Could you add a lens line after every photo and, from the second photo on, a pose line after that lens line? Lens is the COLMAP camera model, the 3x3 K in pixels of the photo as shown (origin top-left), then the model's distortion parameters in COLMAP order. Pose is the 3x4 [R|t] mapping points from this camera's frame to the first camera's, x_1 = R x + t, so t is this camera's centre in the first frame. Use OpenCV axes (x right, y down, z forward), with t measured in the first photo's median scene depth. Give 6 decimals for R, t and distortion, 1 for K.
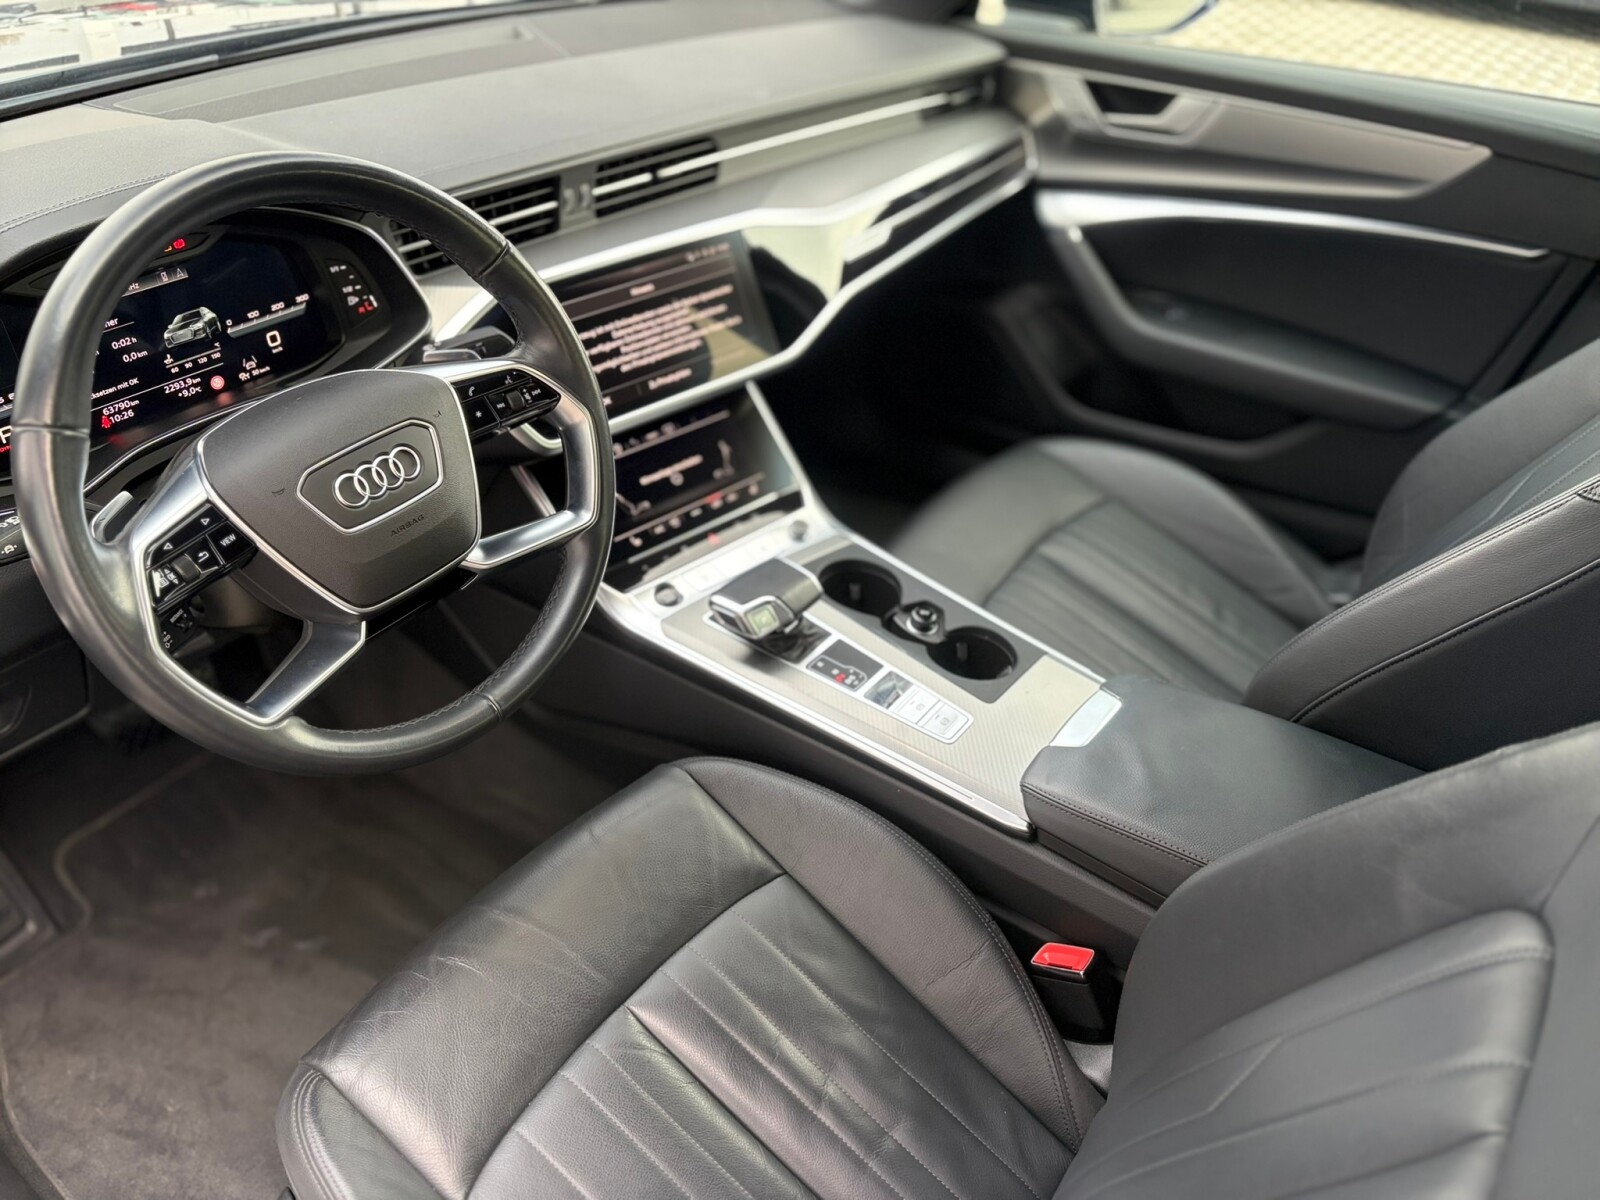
lens RADIAL K [[1177.7, 0, 792.5], [0, 1177.7, 614.9], [0, 0, 1]] dist [0.078695, -0.089747]
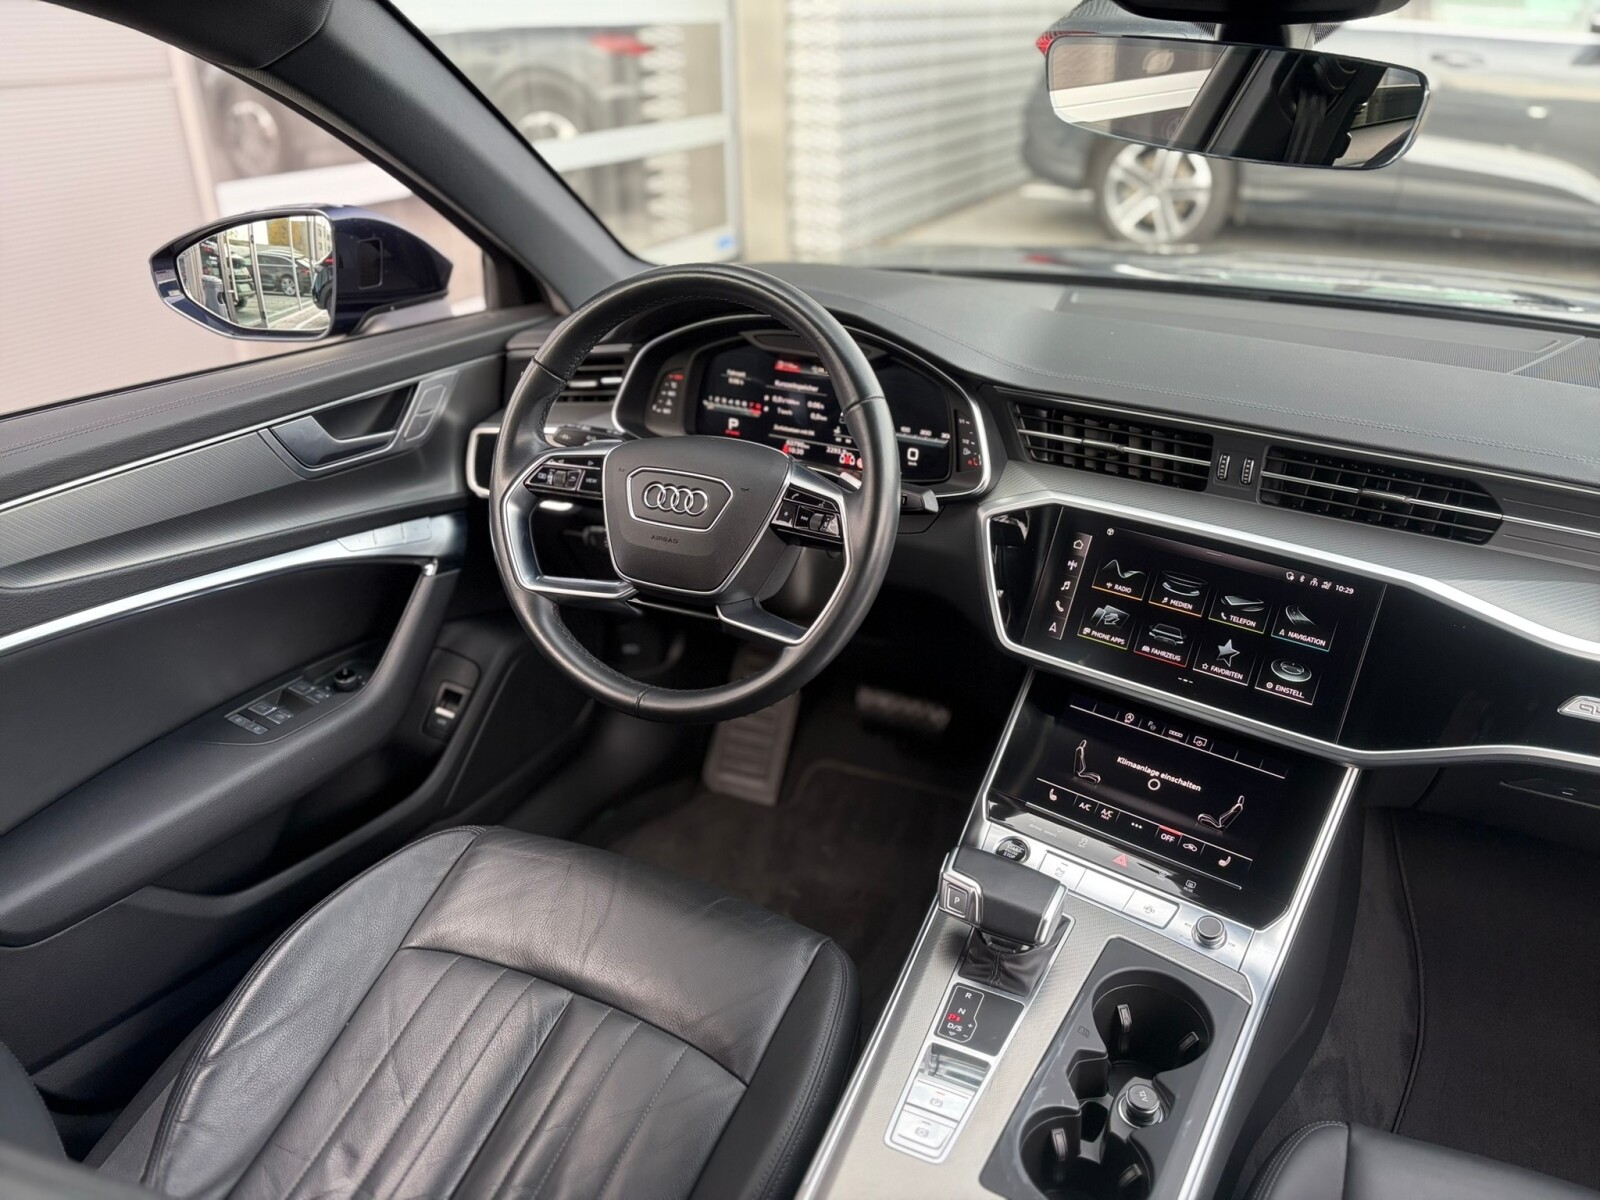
lens RADIAL K [[1221.7, 0, 805.7], [0, 1221.7, 604.9], [0, 0, 1]] dist [0.088105, -0.161084]
pose [[0.177808, 0.402952, -0.897783, 0.645451], [-0.600040, 0.767490, 0.225633, -0.284386], [0.779959, 0.498586, 0.378254, 0.437980]]
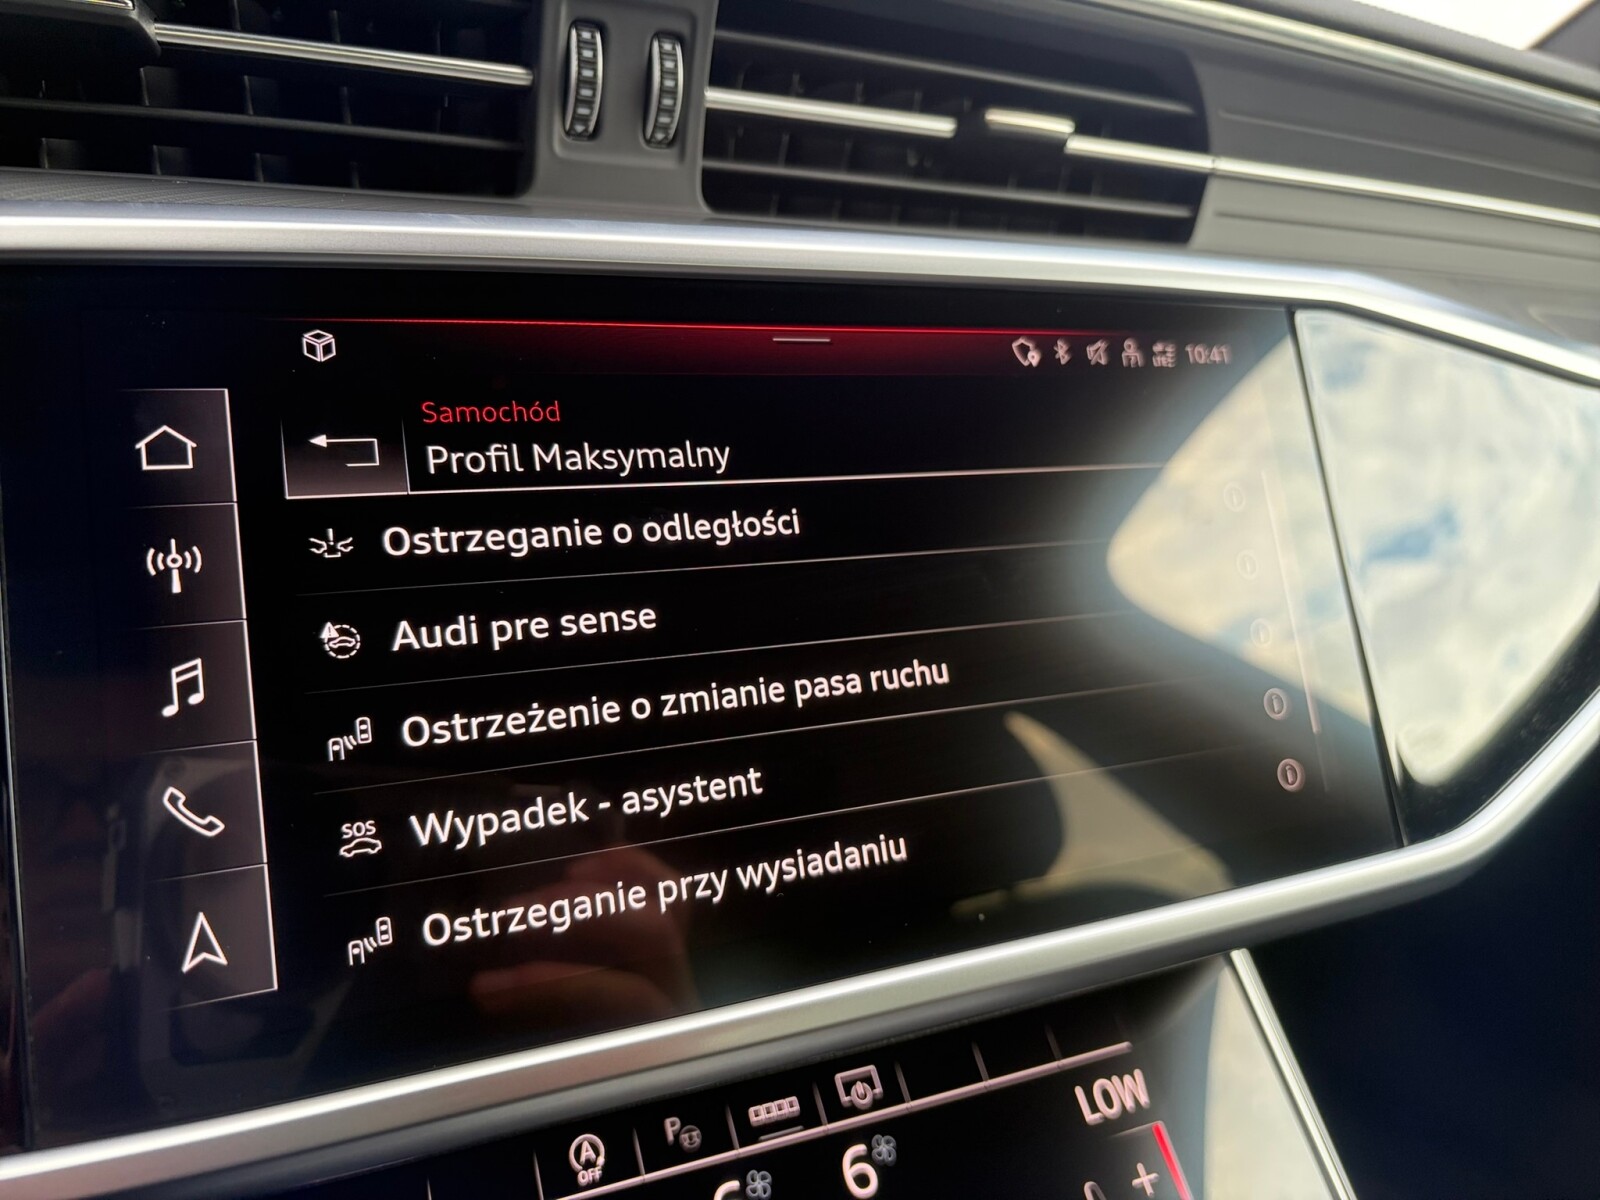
lens RADIAL K [[1255.1, 0, 783.9], [0, 1255.1, 585.8], [0, 0, 1]] dist [-0.005177, 0.002276]
pose [[0.946690, 0.106521, -0.304025, -0.060043], [-0.213998, 0.913374, -0.346341, -0.172652], [0.240796, 0.392939, 0.887478, 0.816775]]
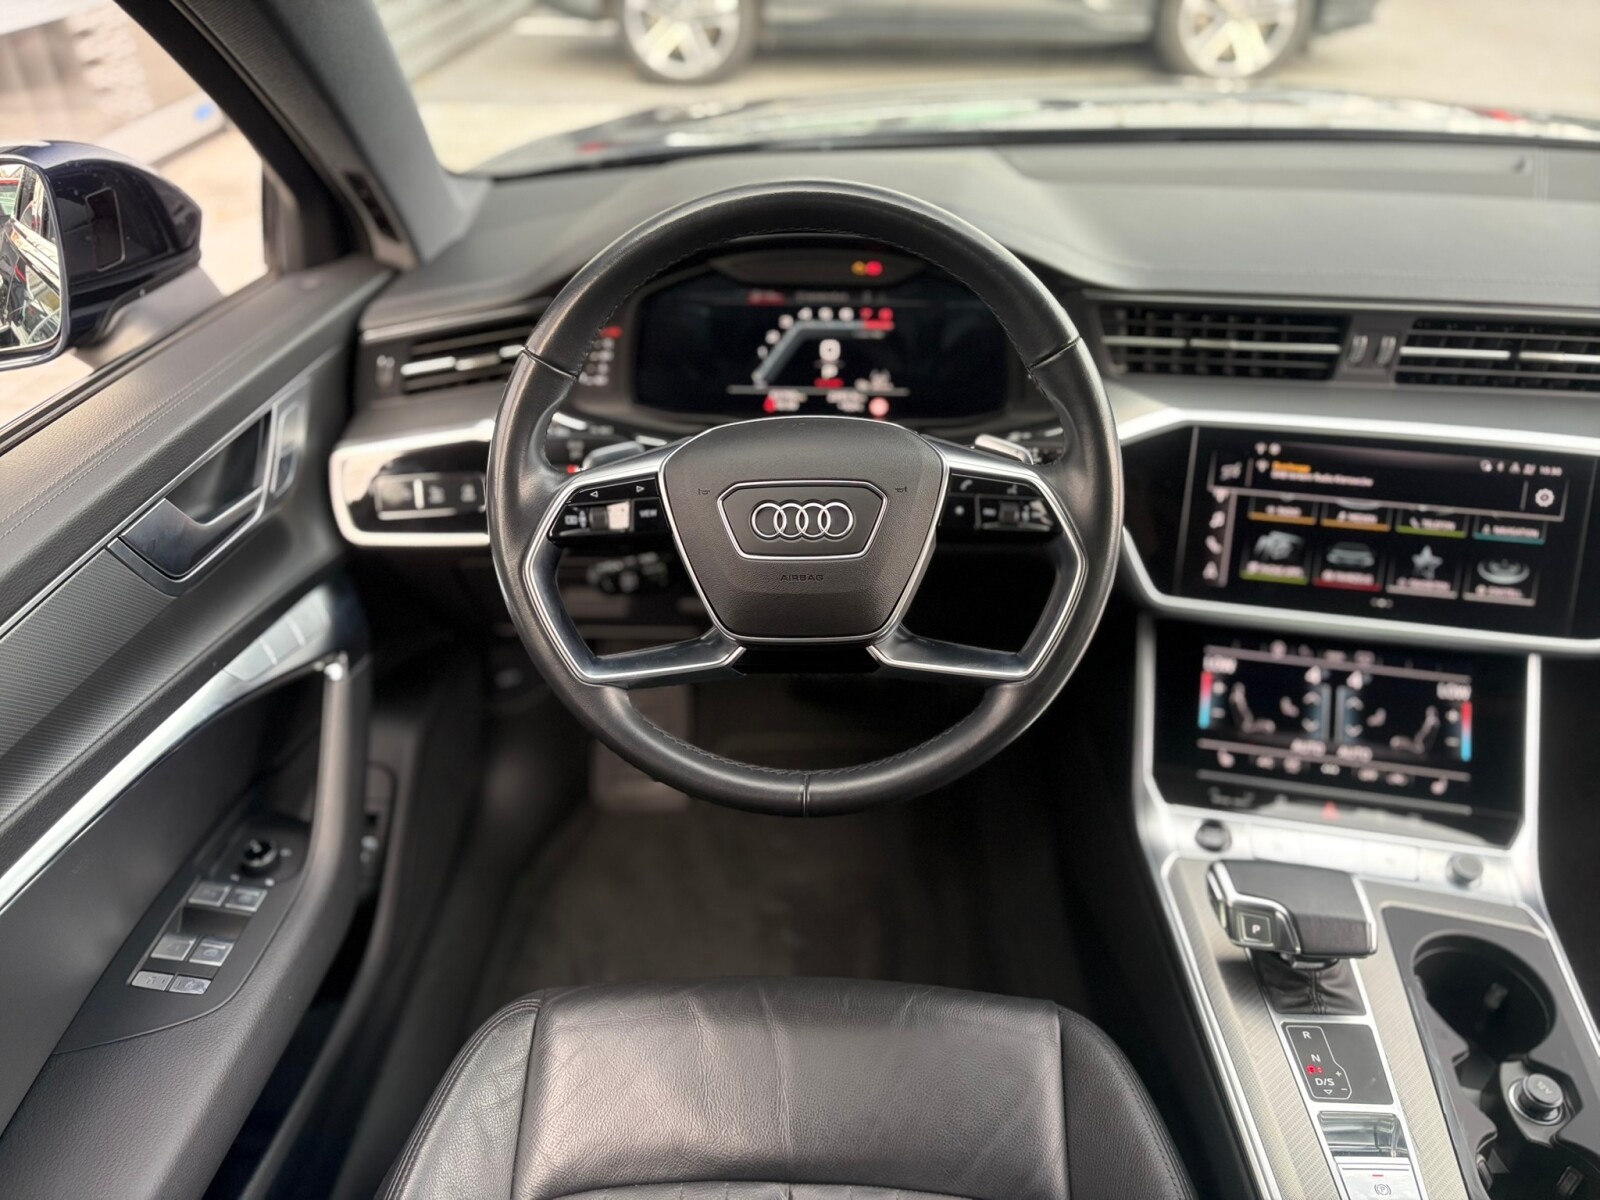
lens RADIAL K [[1226.7, 0, 802.8], [0, 1226.7, 606.6], [0, 0, 1]] dist [0.014239, 0.003239]
pose [[0.566539, 0.417151, -0.710647, 0.258352], [-0.483317, 0.866698, 0.123445, -0.119496], [0.667412, 0.273531, 0.692634, 0.223820]]
